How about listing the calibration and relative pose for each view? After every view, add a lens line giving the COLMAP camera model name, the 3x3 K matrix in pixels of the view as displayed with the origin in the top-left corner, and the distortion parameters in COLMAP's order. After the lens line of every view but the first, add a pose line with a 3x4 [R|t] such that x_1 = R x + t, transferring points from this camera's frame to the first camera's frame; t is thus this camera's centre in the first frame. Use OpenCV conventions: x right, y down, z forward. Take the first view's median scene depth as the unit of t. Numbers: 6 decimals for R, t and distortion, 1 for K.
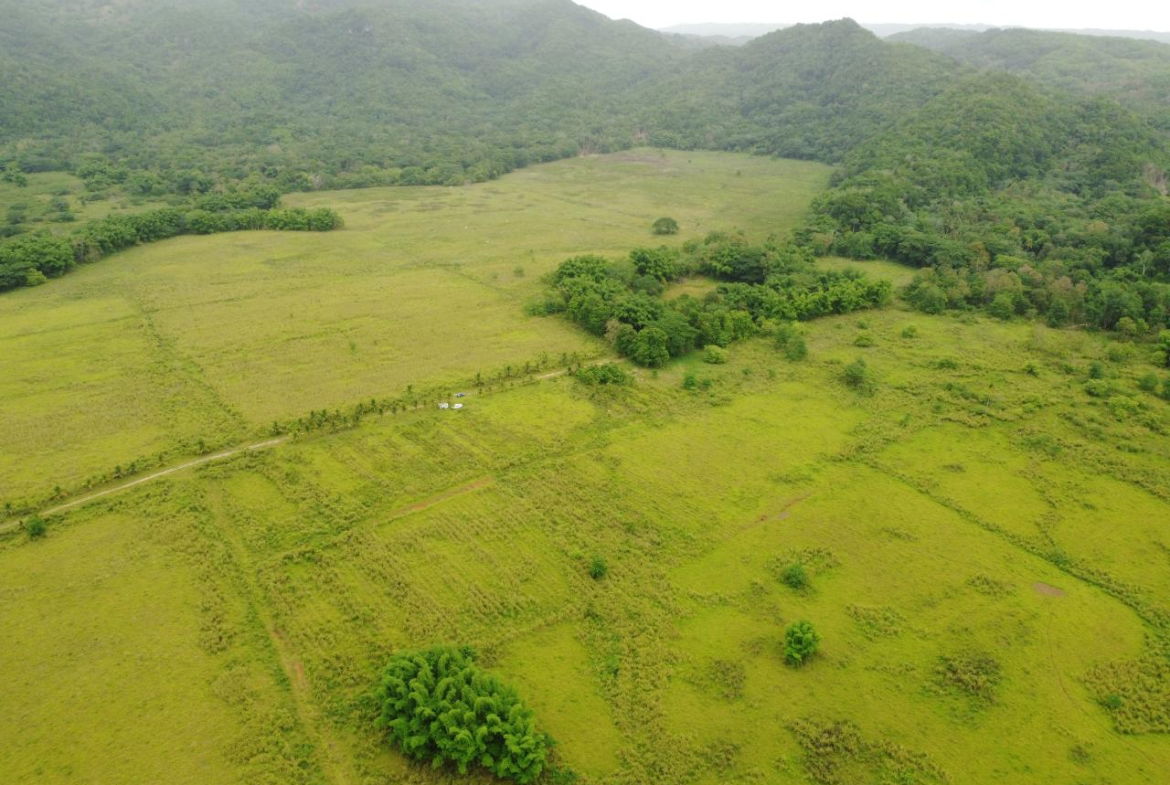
lens RADIAL K [[880.7, 0, 582.1], [0, 880.7, 391.6], [0, 0, 1]] dist [0.005654, -0.007622]
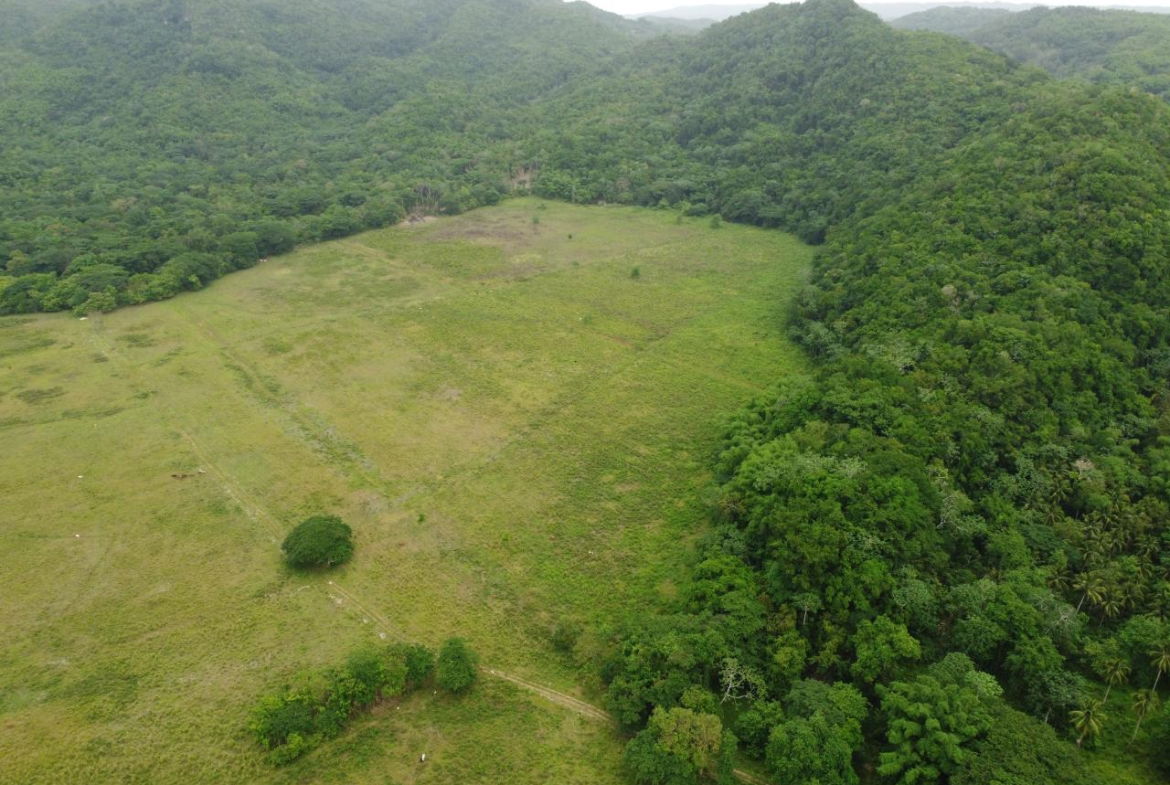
lens RADIAL K [[880.7, 0, 582.1], [0, 880.7, 391.6], [0, 0, 1]] dist [0.005654, -0.007622]
pose [[0.999896, -0.007892, -0.012034, 0.124825], [0.008081, 0.999843, 0.015744, -0.150919], [0.011908, -0.015839, 0.999804, 0.364358]]
